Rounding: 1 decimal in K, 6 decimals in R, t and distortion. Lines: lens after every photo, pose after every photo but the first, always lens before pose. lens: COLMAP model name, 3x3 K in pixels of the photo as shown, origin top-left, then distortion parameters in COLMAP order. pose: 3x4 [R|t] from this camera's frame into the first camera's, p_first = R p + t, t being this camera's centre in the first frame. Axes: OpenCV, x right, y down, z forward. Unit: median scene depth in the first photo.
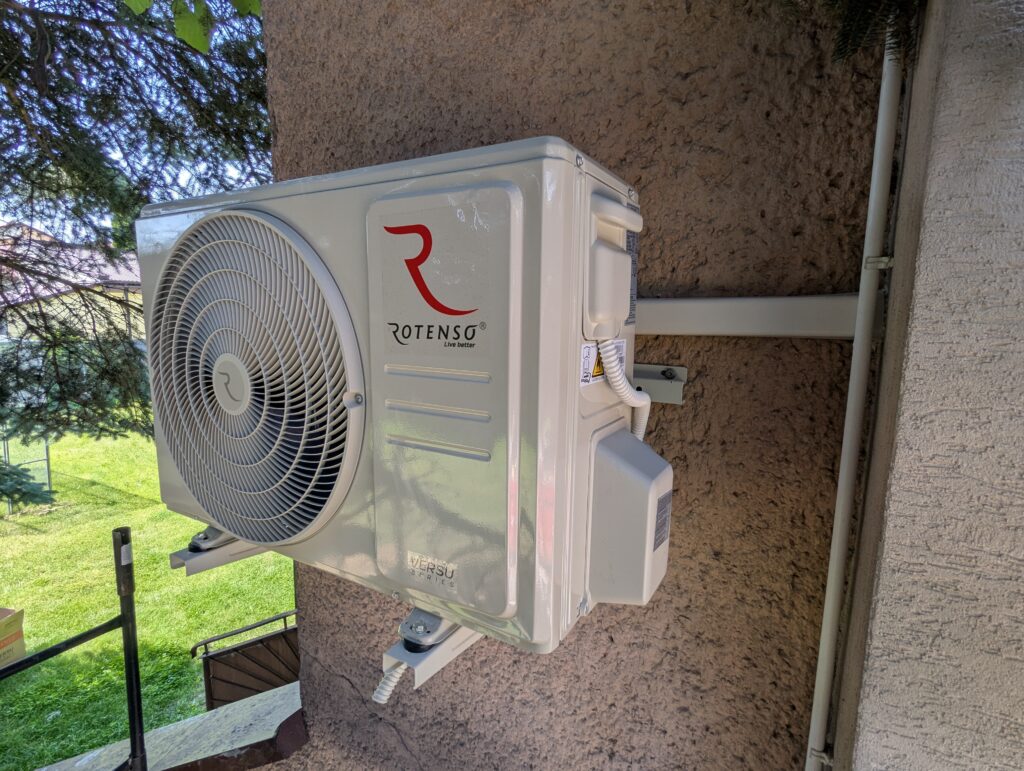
lens RADIAL K [[524.3, 0, 511.6], [0, 524.3, 387.2], [0, 0, 1]] dist [0.002942, -0.000213]
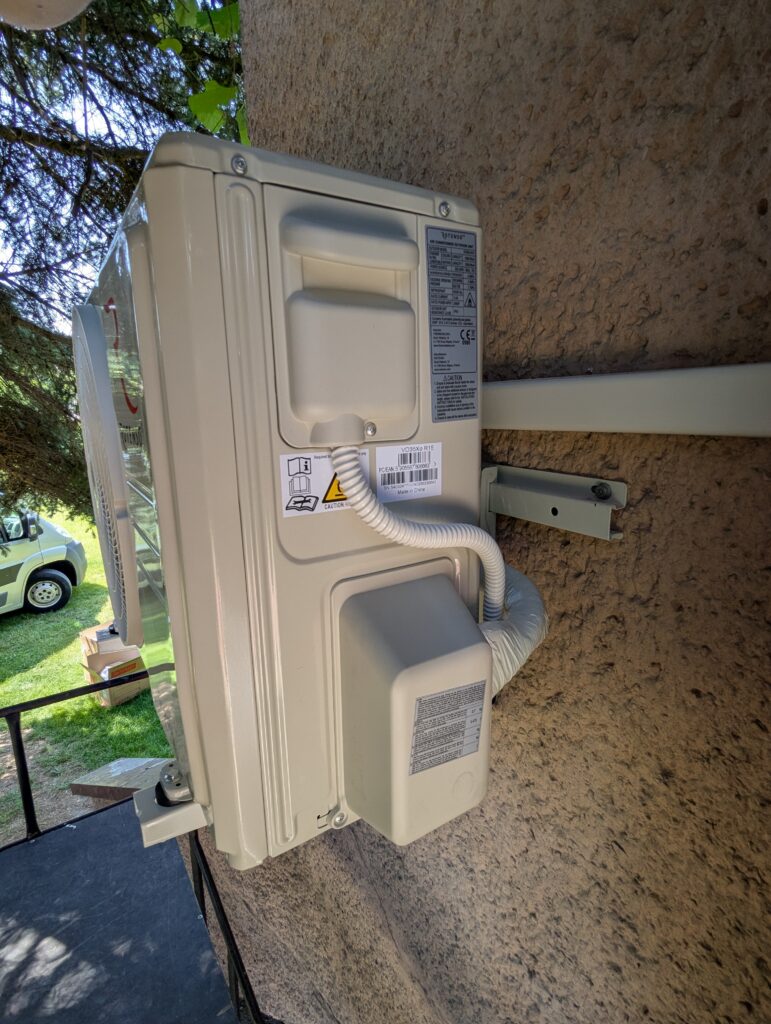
lens RADIAL K [[524.3, 0, 385.5], [0, 524.3, 512.0], [0, 0, 1]] dist [0.002942, -0.000213]
pose [[0.892346, 0.067818, -0.446228, 0.358334], [-0.035338, 0.996110, 0.080723, -0.043914], [0.449966, -0.056264, 0.891271, 0.296071]]
